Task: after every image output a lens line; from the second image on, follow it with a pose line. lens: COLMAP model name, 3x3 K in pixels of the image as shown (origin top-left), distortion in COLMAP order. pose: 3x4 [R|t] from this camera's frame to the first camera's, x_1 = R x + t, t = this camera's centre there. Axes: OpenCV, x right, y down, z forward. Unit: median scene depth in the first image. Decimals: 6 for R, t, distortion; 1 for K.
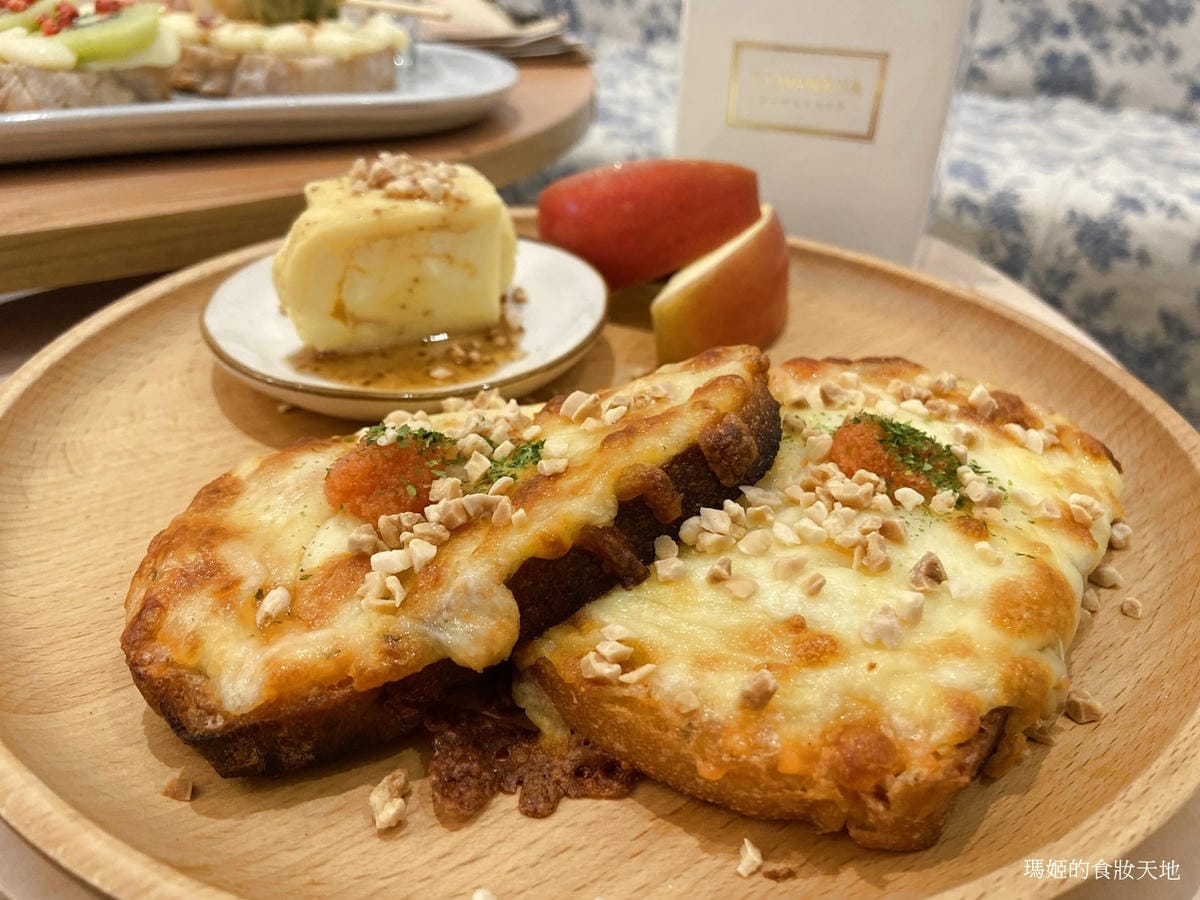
lens RADIAL K [[956.5, 0, 604.9], [0, 956.5, 402.2], [0, 0, 1]] dist [0.119640, -0.192803]
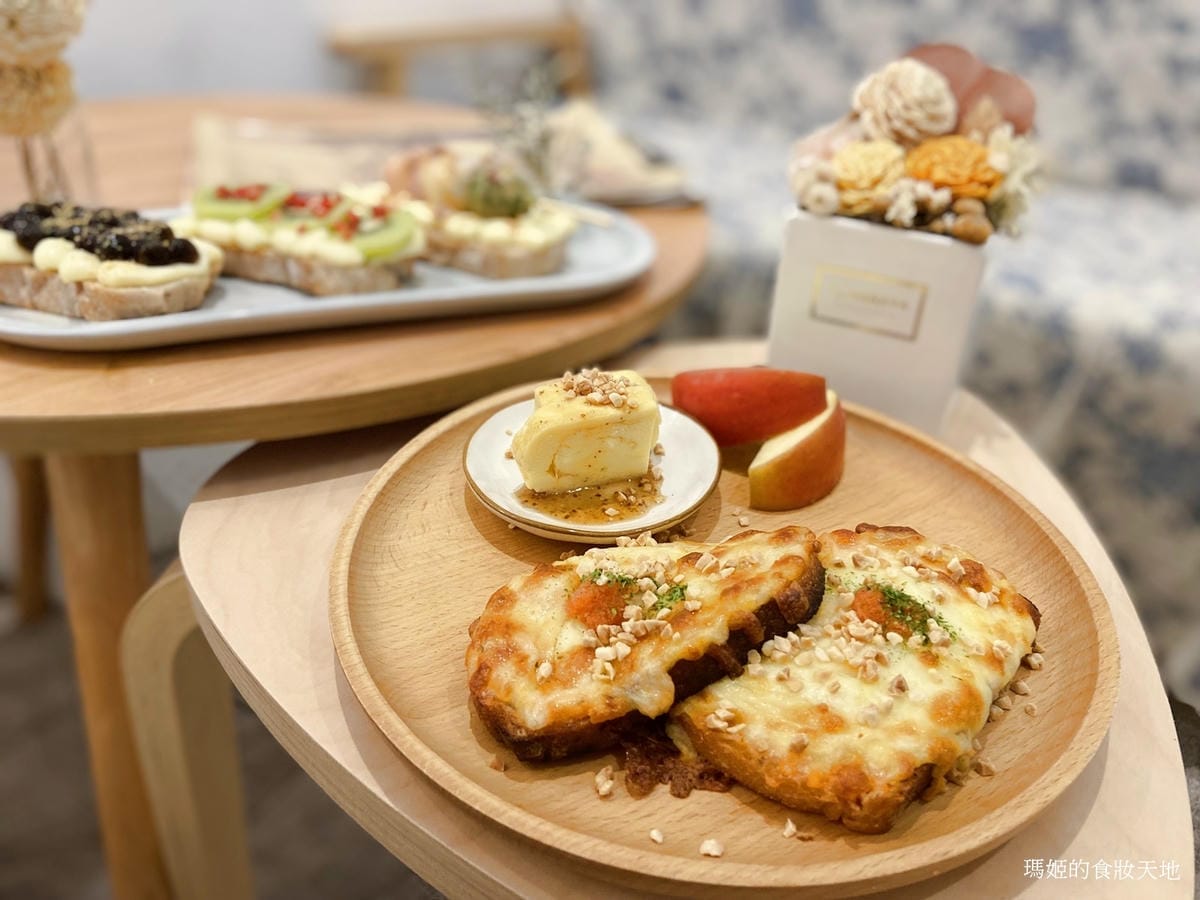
lens RADIAL K [[956.5, 0, 604.9], [0, 956.5, 402.2], [0, 0, 1]] dist [0.119640, -0.192803]
pose [[0.994954, 0.062103, -0.078801, -0.104752], [-0.062211, 0.998062, 0.001083, -0.319076], [0.078716, 0.003825, 0.996890, -0.856389]]
